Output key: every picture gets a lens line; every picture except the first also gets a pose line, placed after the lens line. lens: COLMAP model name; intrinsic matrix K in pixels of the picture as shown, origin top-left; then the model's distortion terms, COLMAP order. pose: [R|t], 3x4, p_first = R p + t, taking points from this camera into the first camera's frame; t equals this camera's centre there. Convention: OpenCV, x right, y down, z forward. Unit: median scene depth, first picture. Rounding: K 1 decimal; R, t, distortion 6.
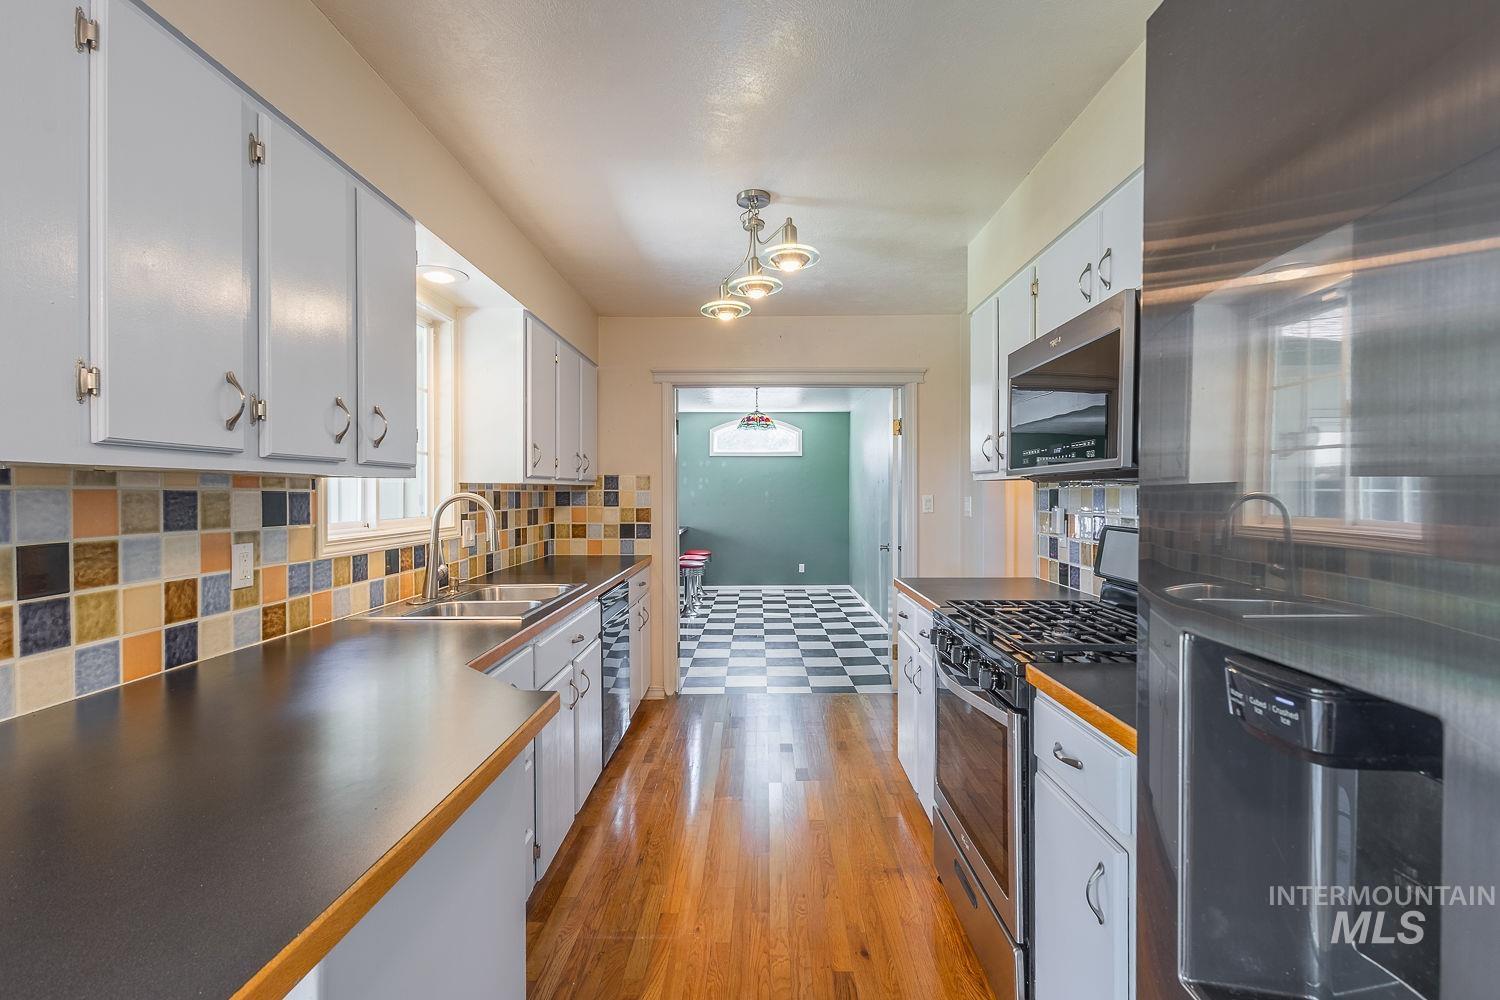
lens RADIAL K [[694.7, 0, 754.7], [0, 694.7, 493.9], [0, 0, 1]] dist [0.000635, -0.000070]
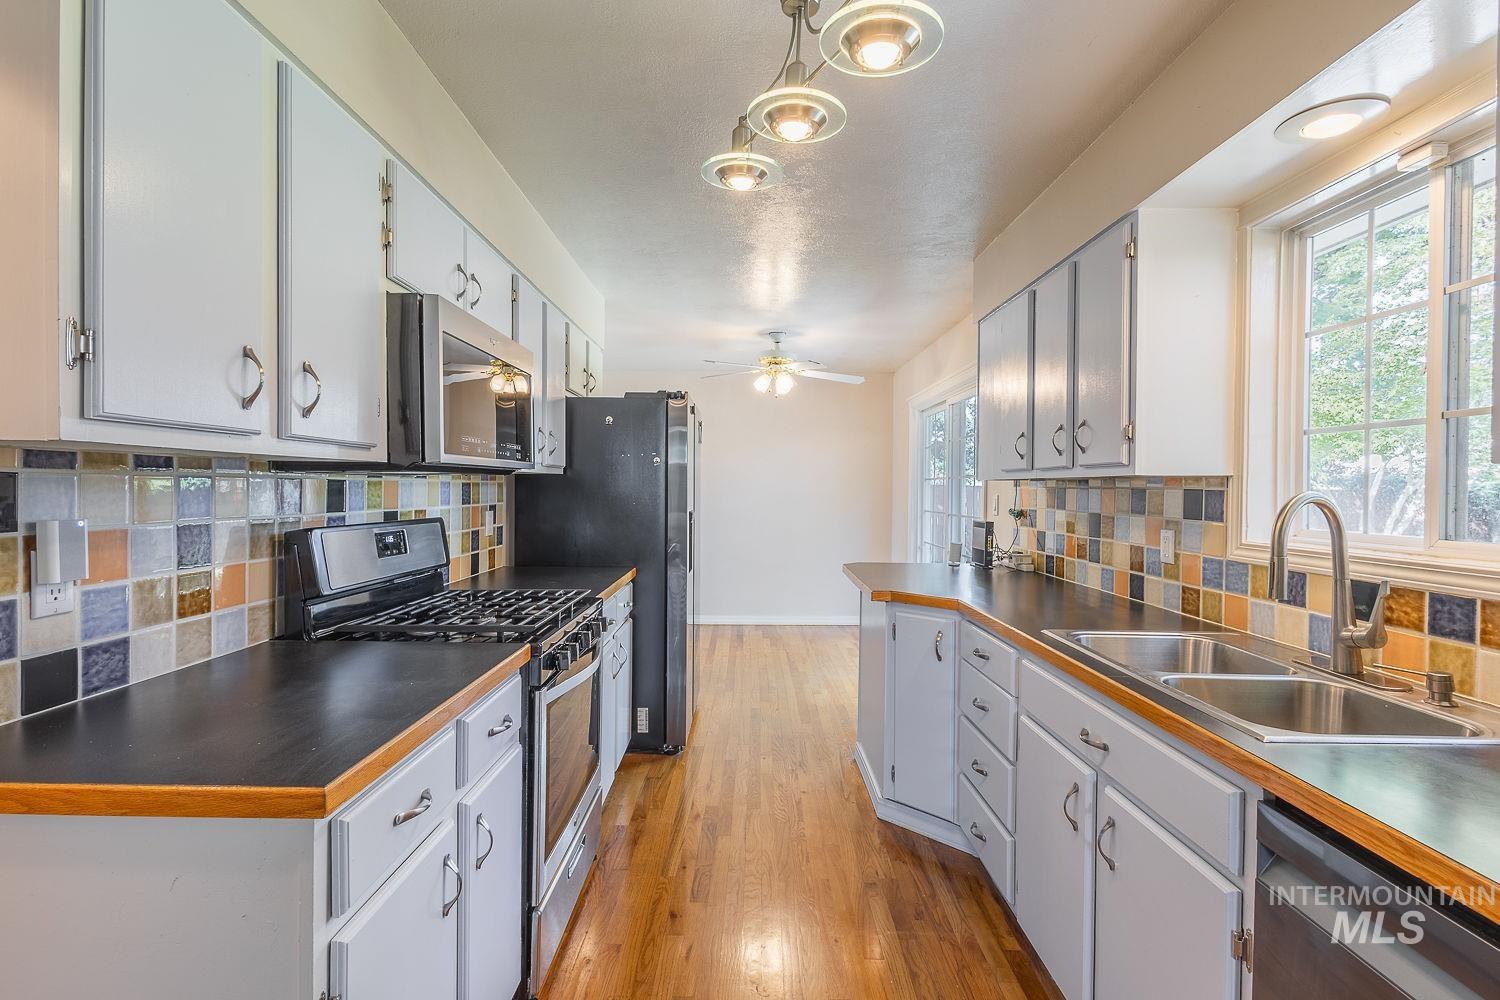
lens RADIAL K [[694.7, 0, 754.7], [0, 694.7, 493.9], [0, 0, 1]] dist [0.000635, -0.000070]
pose [[-0.999861, -0.007989, -0.014615, 0.023627], [-0.008151, 0.999906, 0.011031, -0.001342], [0.014526, 0.011149, -0.999832, 0.919494]]
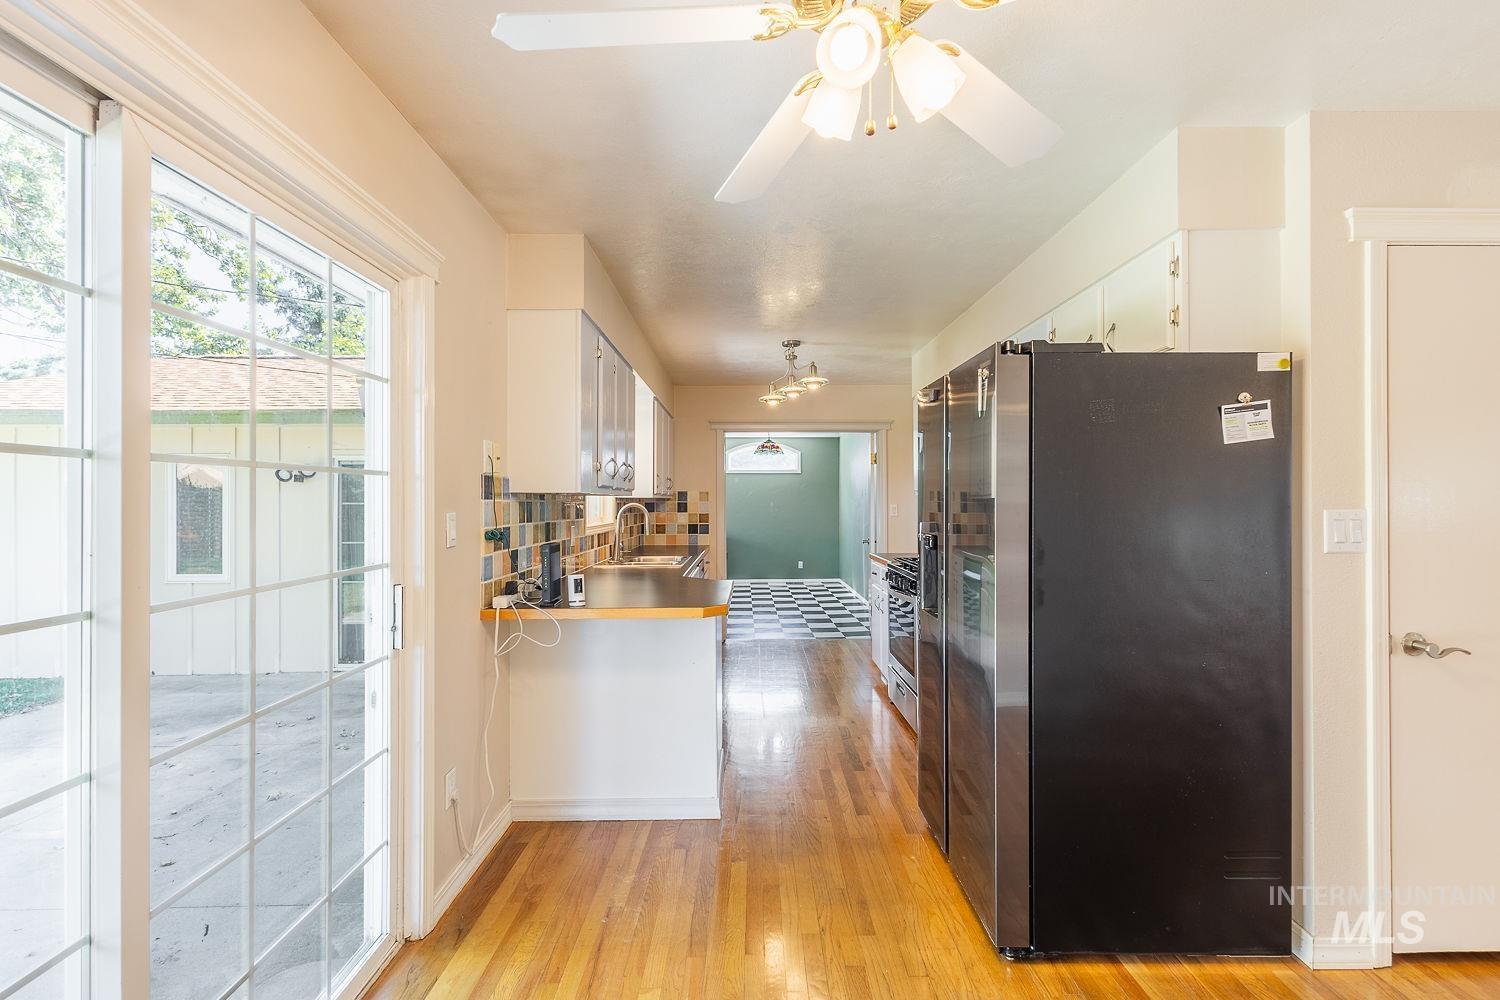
lens RADIAL K [[694.7, 0, 754.7], [0, 694.7, 493.9], [0, 0, 1]] dist [0.000635, -0.000070]
pose [[0.999829, -0.000825, 0.018484, -0.079027], [0.001104, 0.999885, -0.015130, 0.001054], [-0.018469, 0.015148, 0.999715, -0.494445]]
